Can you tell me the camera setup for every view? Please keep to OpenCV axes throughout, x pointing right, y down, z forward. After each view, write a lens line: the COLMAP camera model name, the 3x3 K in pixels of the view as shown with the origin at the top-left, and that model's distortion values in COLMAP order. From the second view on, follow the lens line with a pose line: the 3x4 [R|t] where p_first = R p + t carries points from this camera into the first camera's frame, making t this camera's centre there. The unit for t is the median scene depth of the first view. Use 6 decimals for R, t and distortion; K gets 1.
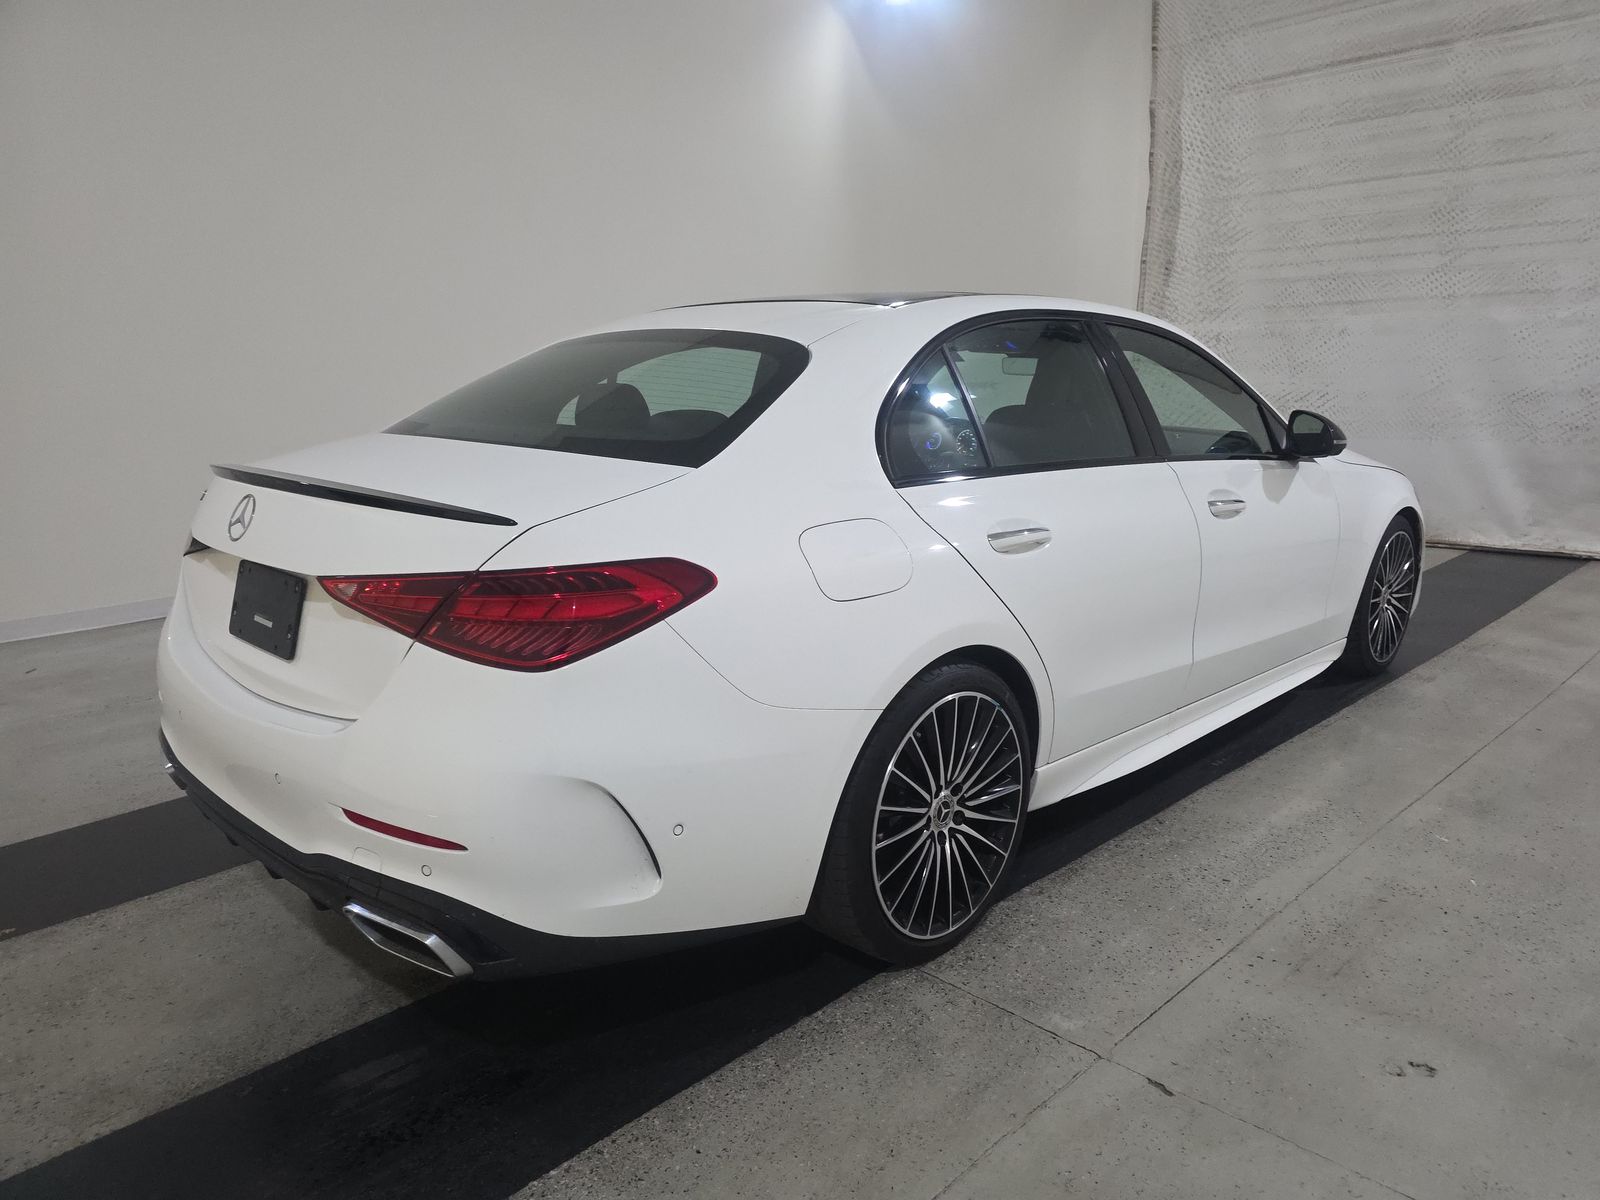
lens RADIAL K [[1102.9, 0, 805.7], [0, 1102.9, 602.0], [0, 0, 1]] dist [0.048161, -0.041572]
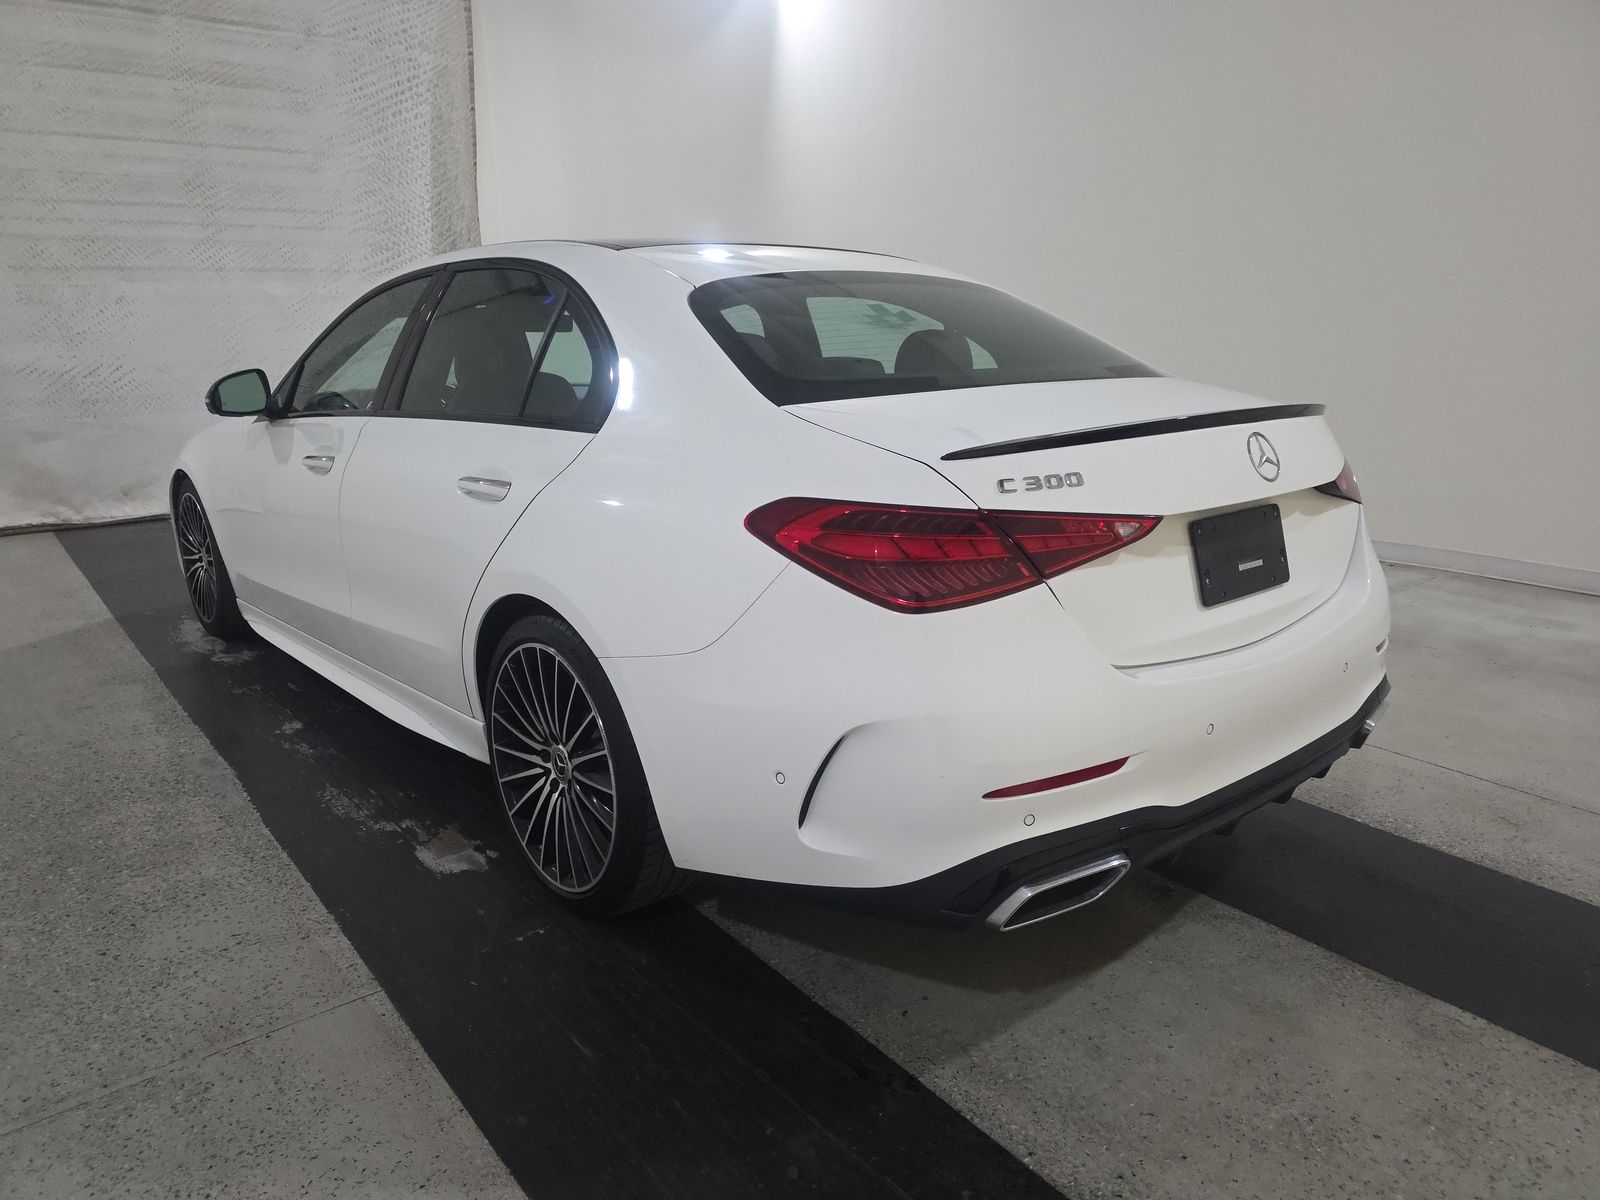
lens RADIAL K [[1102.9, 0, 789.0], [0, 1102.9, 607.7], [0, 0, 1]] dist [0.048161, -0.041572]
pose [[0.072580, -0.238505, 0.968425, -0.445588], [0.223553, 0.950171, 0.217255, -0.075195], [-0.971986, 0.200726, 0.122282, 0.392248]]
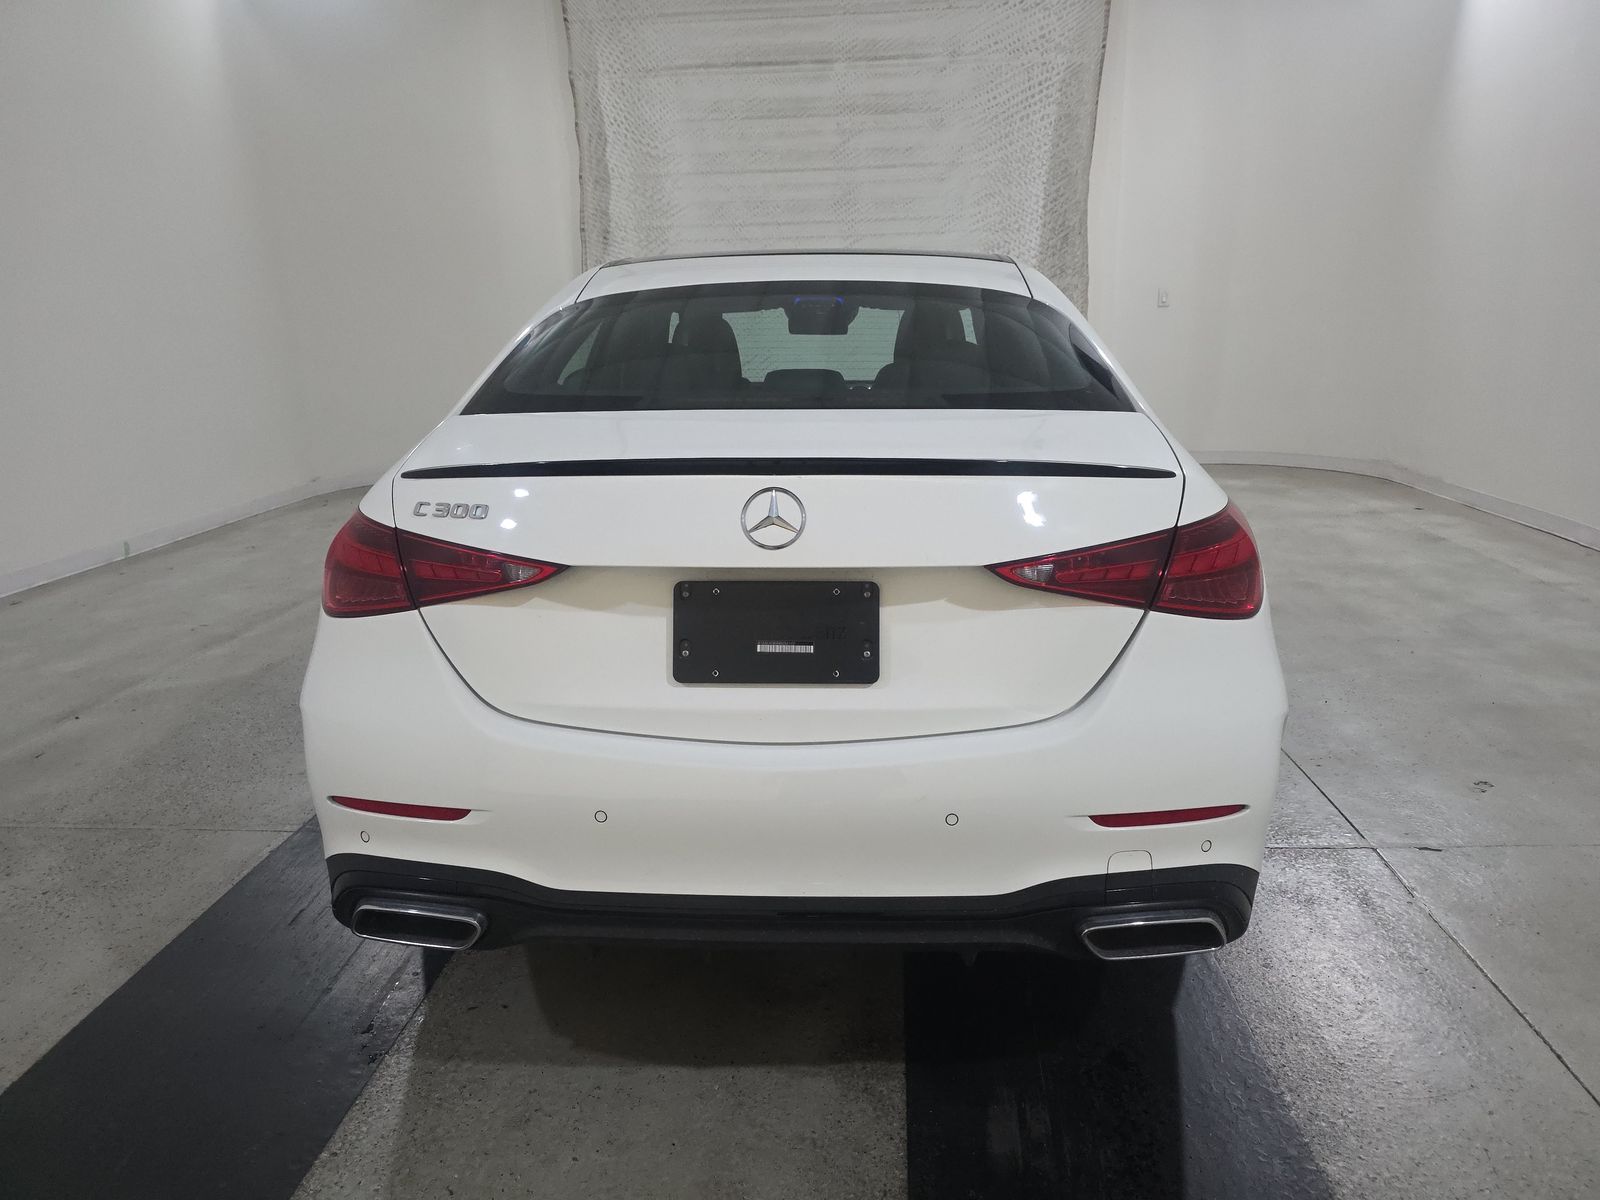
lens RADIAL K [[1102.9, 0, 798.6], [0, 1102.9, 584.3], [0, 0, 1]] dist [0.048161, -0.041572]
pose [[0.742003, -0.156645, 0.651839, -0.298165], [0.150298, 0.986438, 0.065966, -0.023349], [-0.653332, 0.049023, 0.755483, 0.125500]]
